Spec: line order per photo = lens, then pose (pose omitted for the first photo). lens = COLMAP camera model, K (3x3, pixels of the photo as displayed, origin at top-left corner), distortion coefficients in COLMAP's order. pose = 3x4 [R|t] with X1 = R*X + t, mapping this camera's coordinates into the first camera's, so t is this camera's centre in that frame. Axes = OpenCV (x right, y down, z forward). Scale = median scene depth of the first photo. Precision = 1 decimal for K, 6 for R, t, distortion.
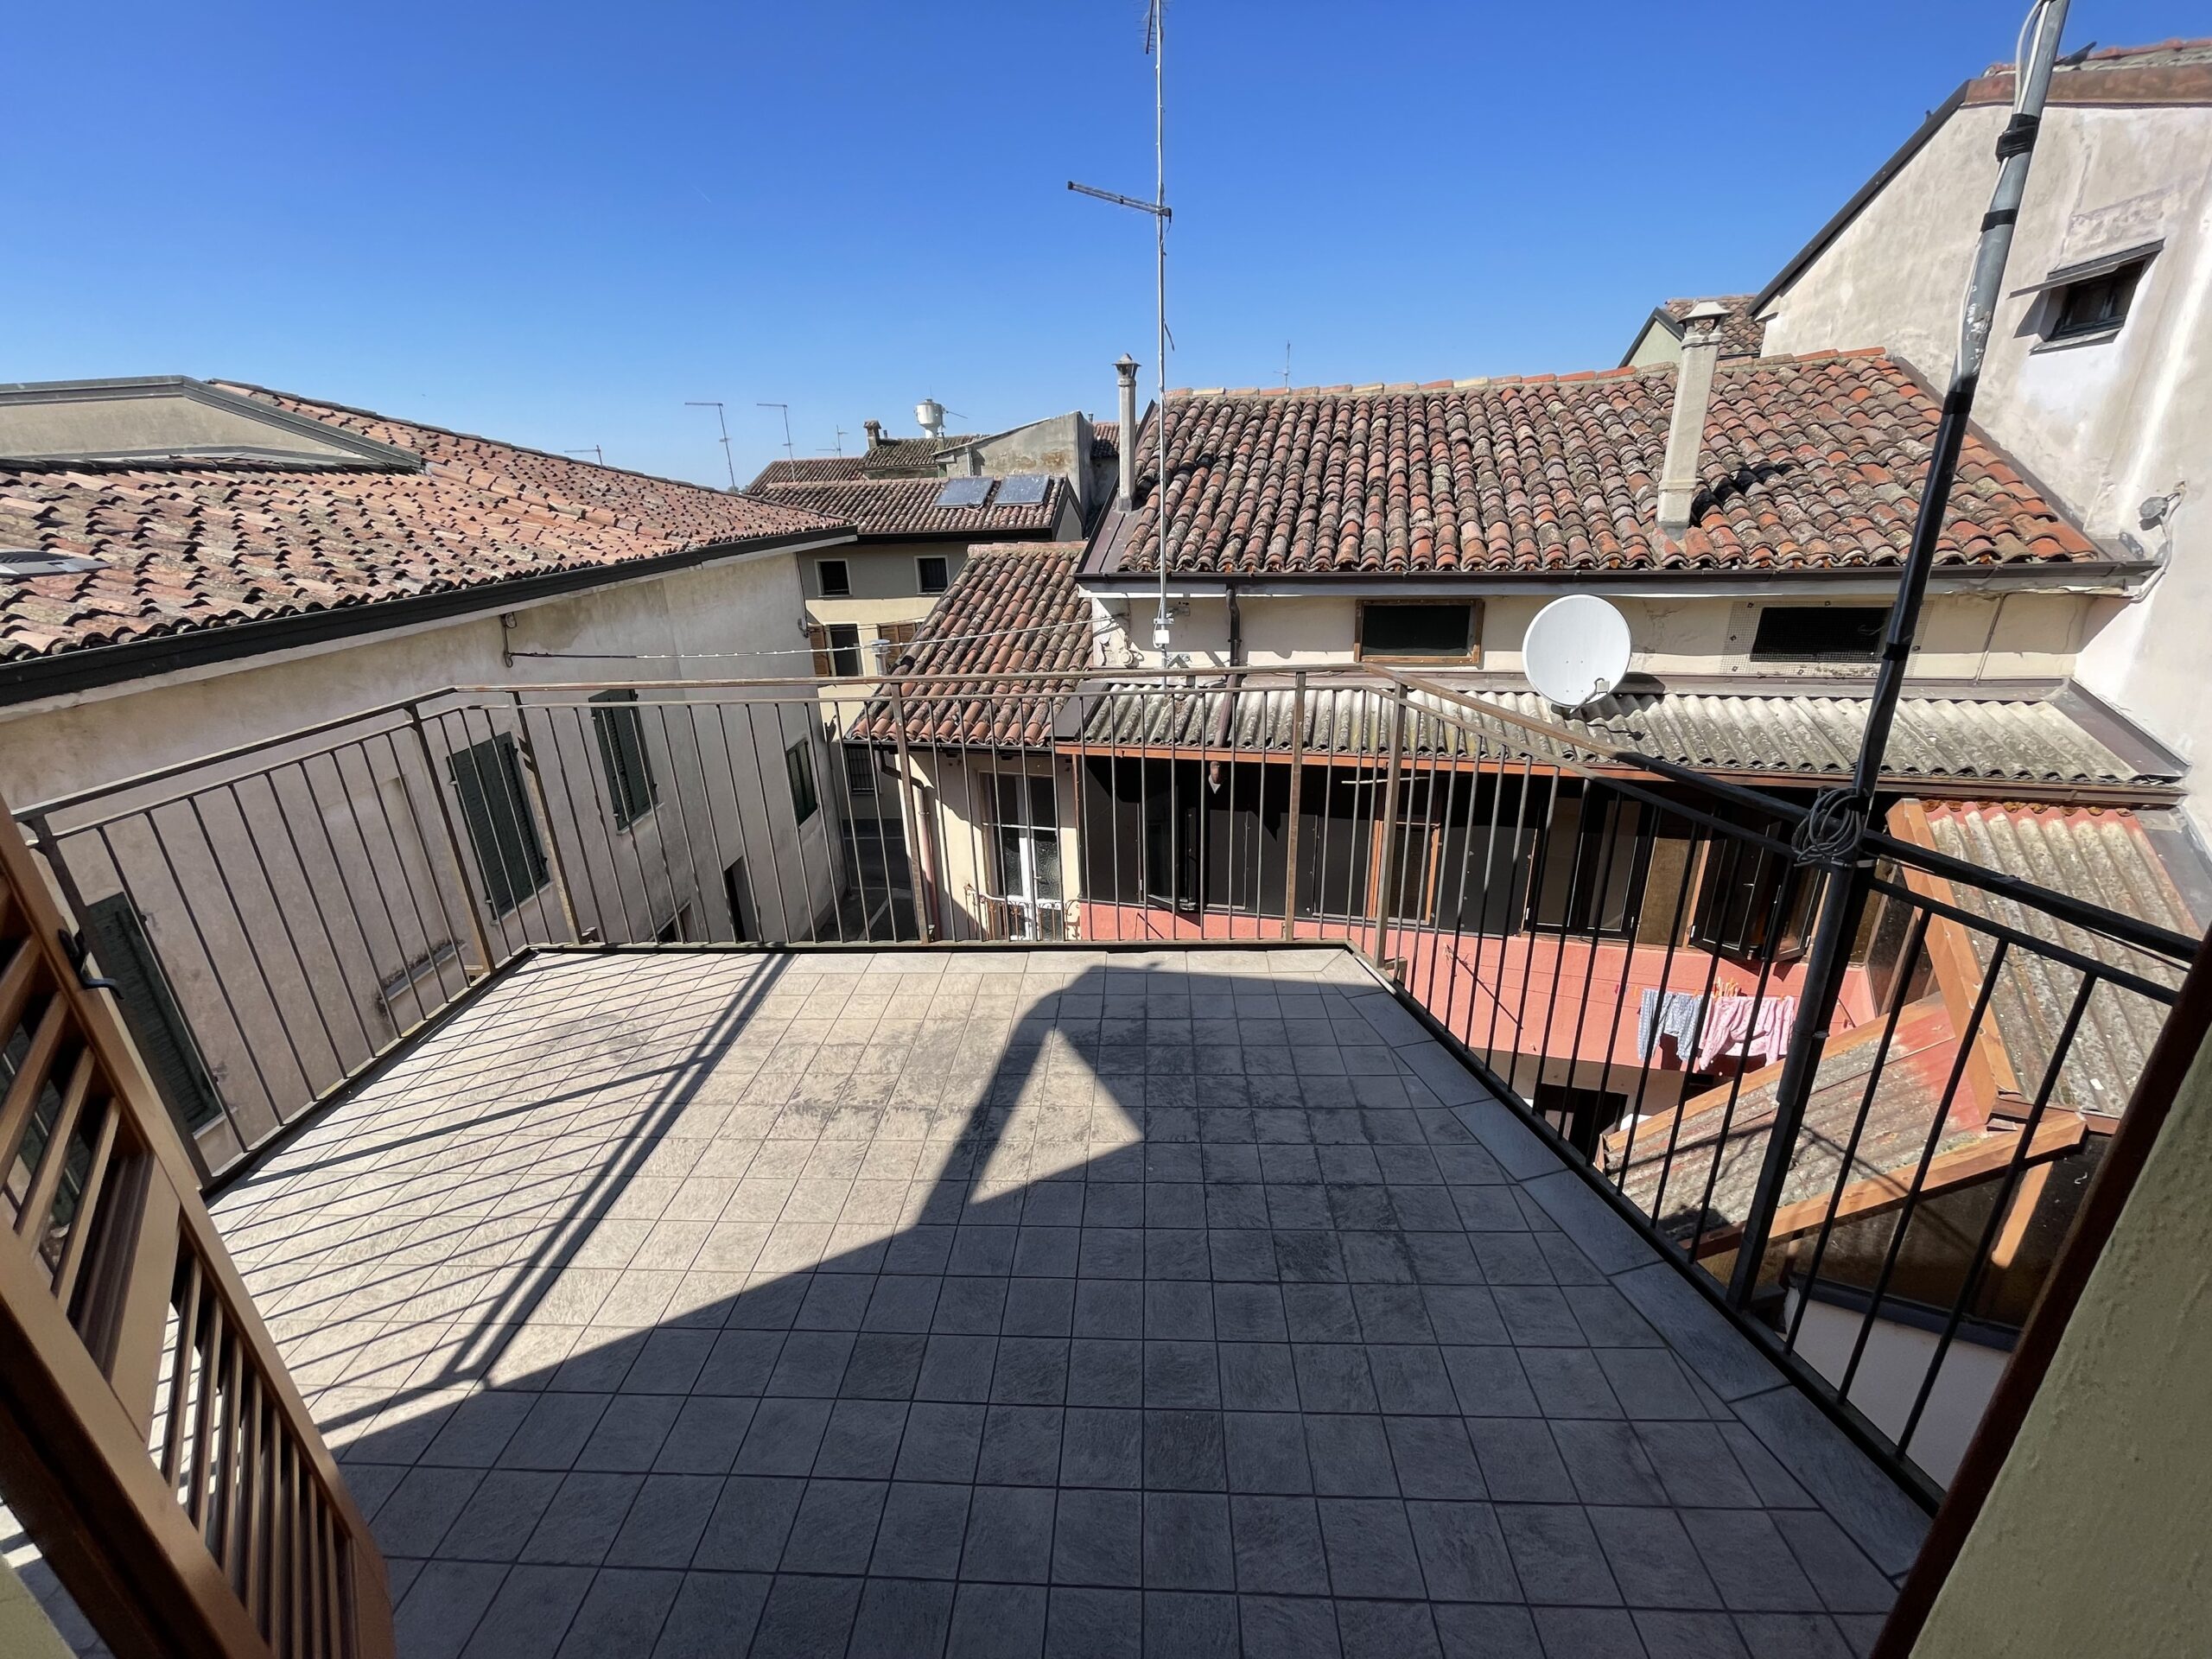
lens RADIAL K [[894.7, 0, 1102.3], [0, 894.7, 827.6], [0, 0, 1]] dist [0.000284, -0.000284]
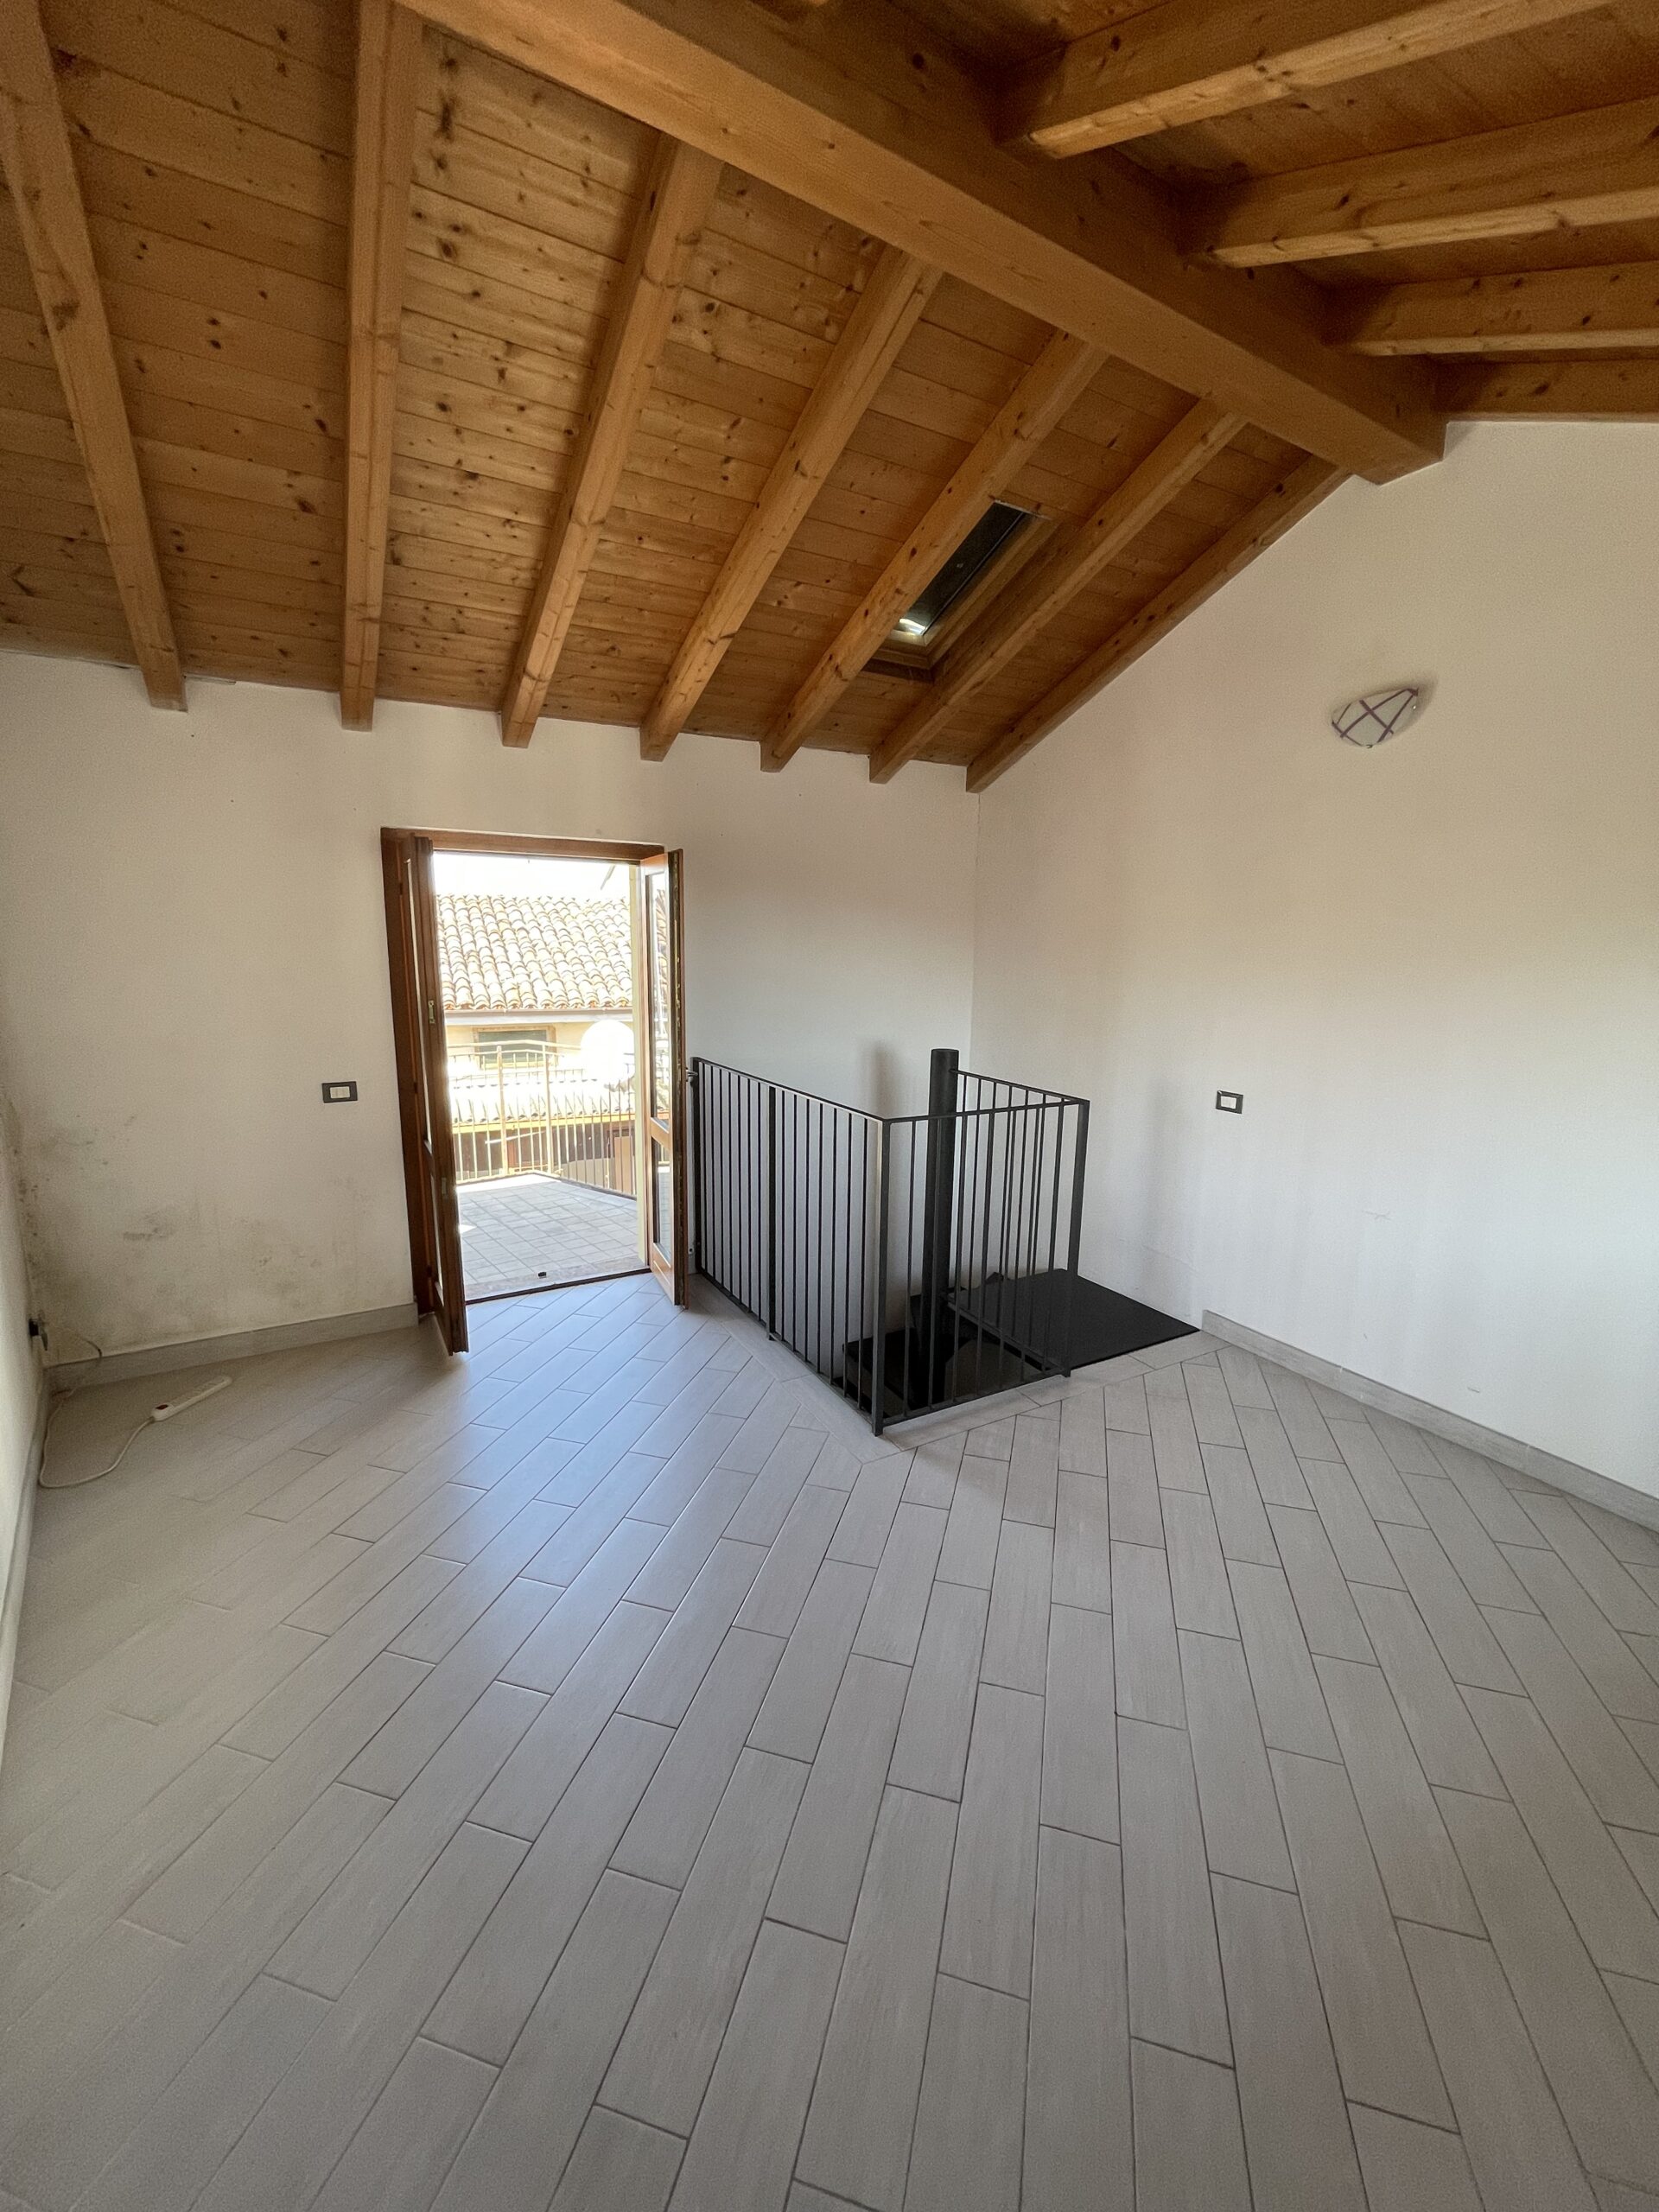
lens RADIAL K [[894.7, 0, 835.2], [0, 894.7, 1094.3], [0, 0, 1]] dist [0.000284, -0.000284]
pose [[0.749738, -0.070855, 0.657930, -0.266133], [0.198451, 0.972563, -0.121405, 0.163203], [-0.631276, 0.221589, 0.743228, -0.496636]]
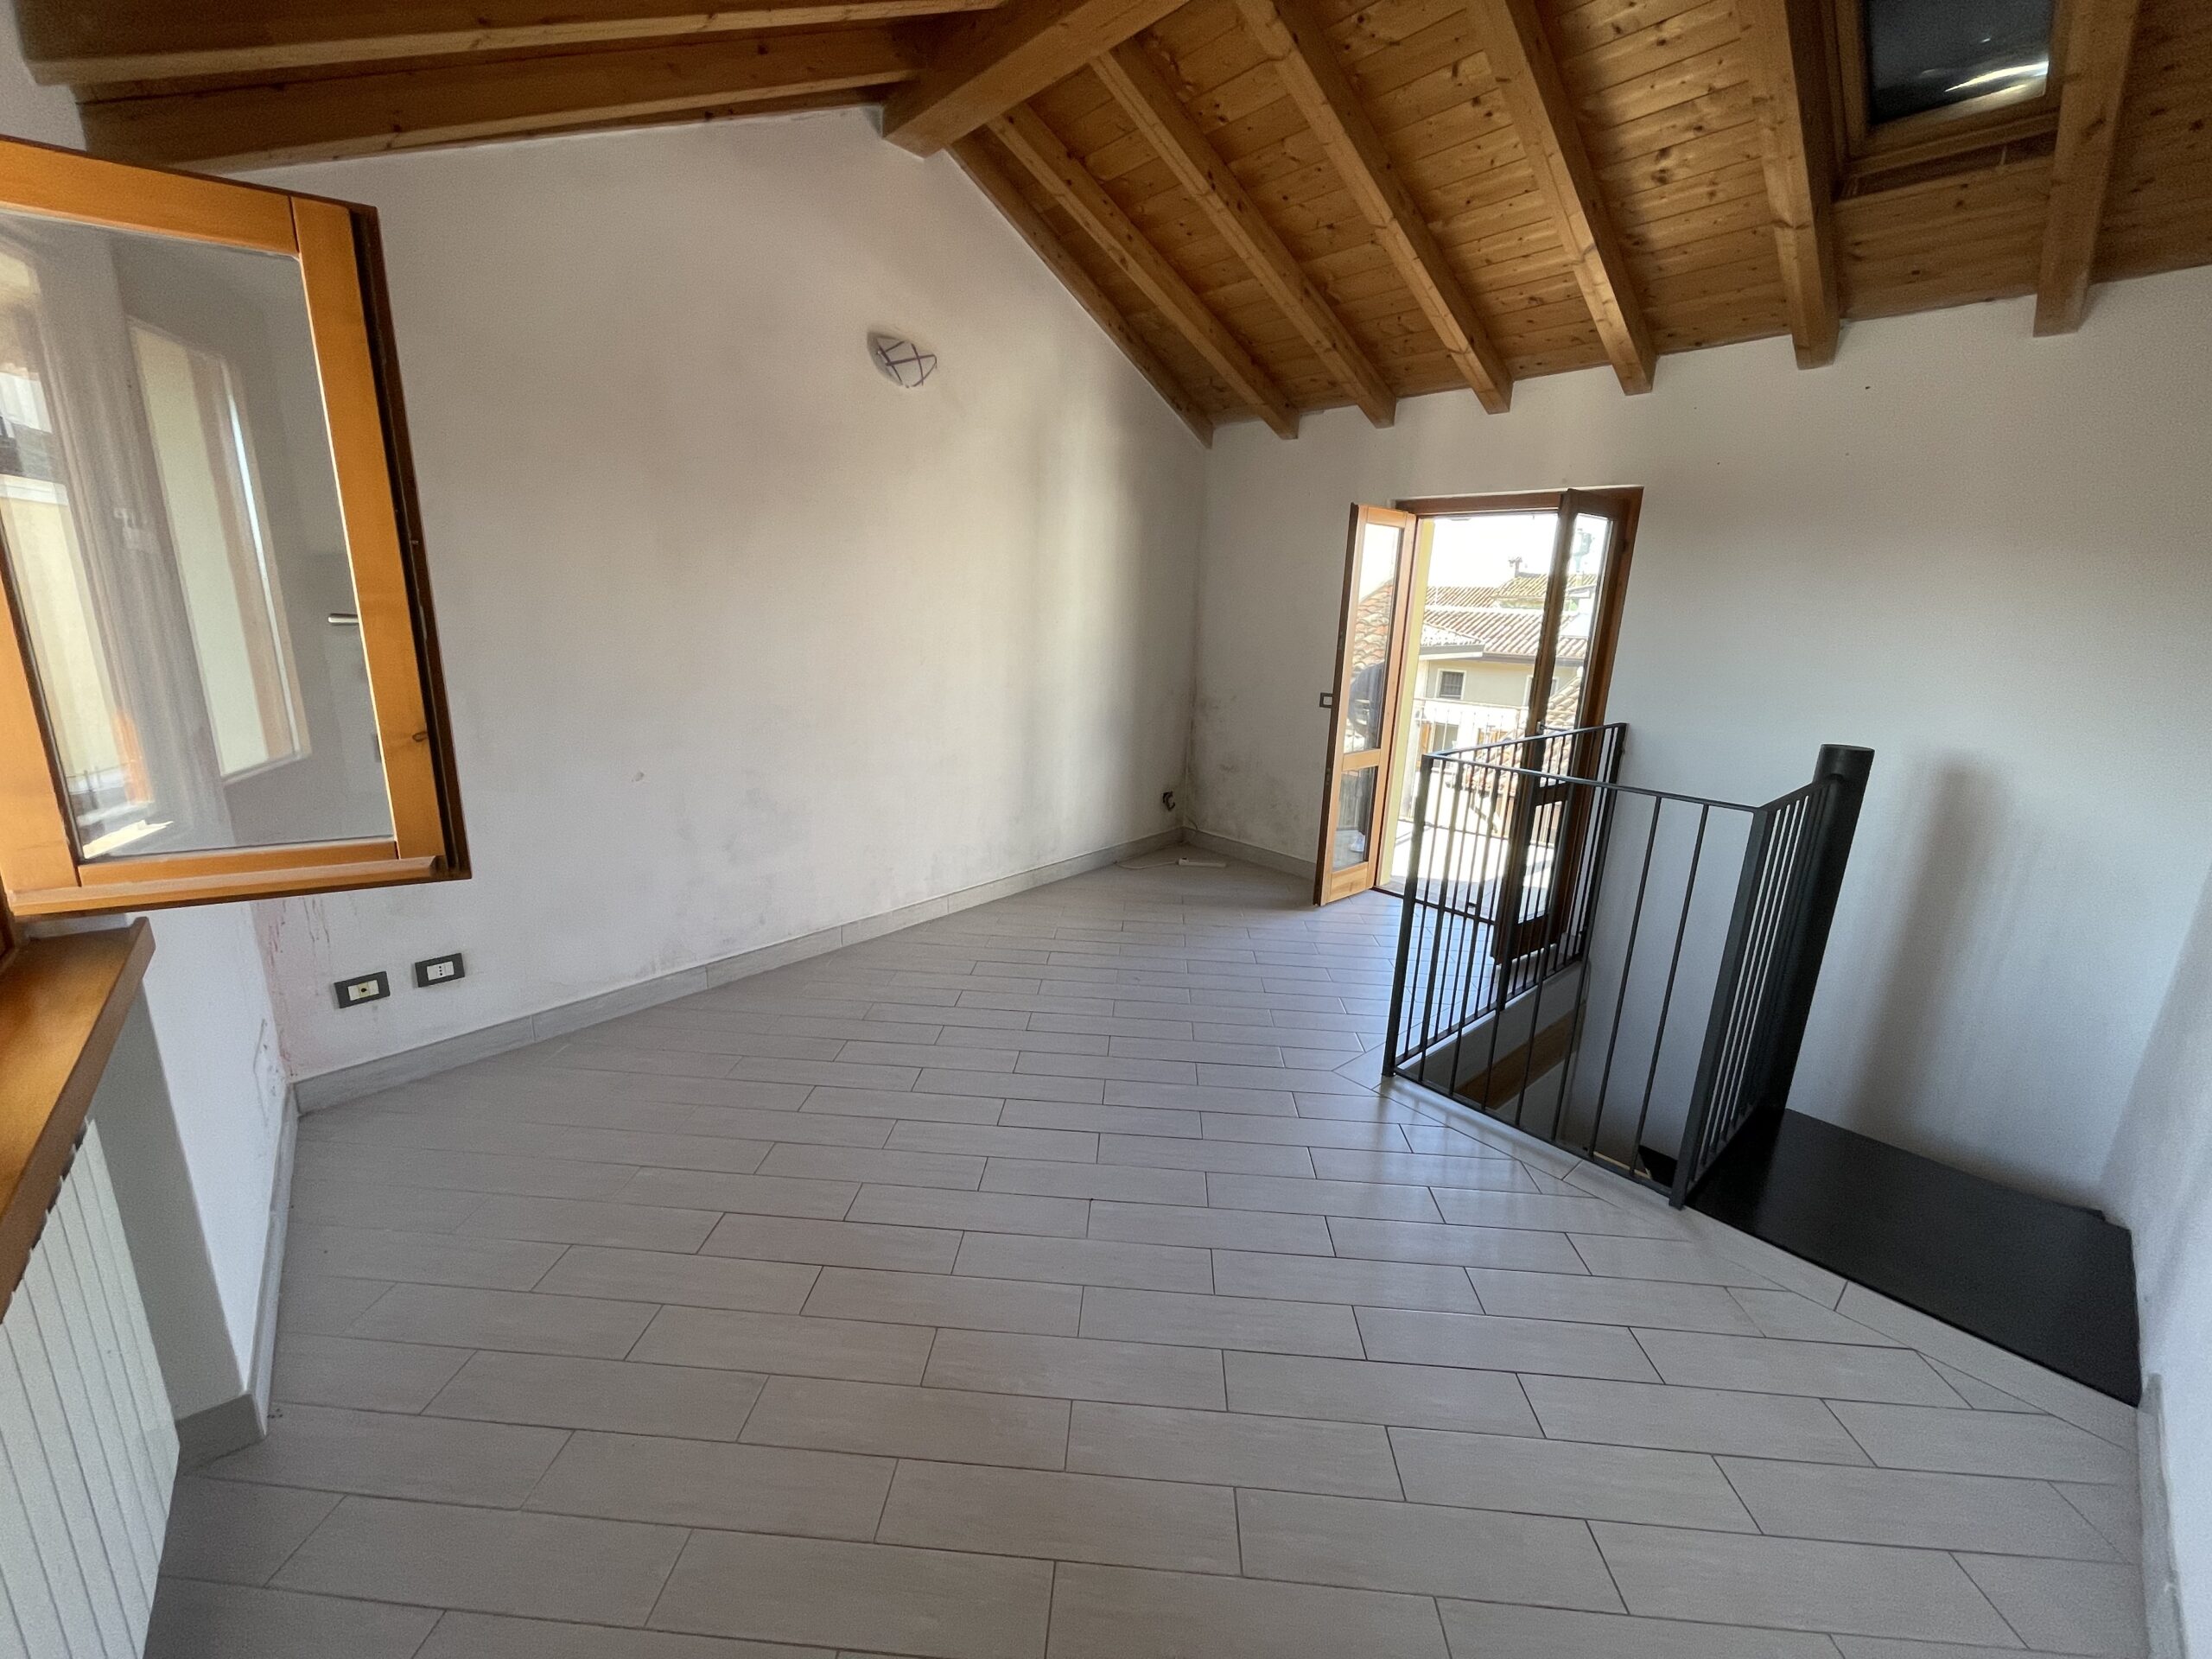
lens RADIAL K [[894.7, 0, 1108.6], [0, 894.7, 828.3], [0, 0, 1]] dist [0.000284, -0.000284]
pose [[0.804281, 0.209963, -0.555921, 0.110491], [-0.273884, 0.961189, -0.033216, 0.209094], [0.527371, 0.178973, 0.830571, -0.594965]]
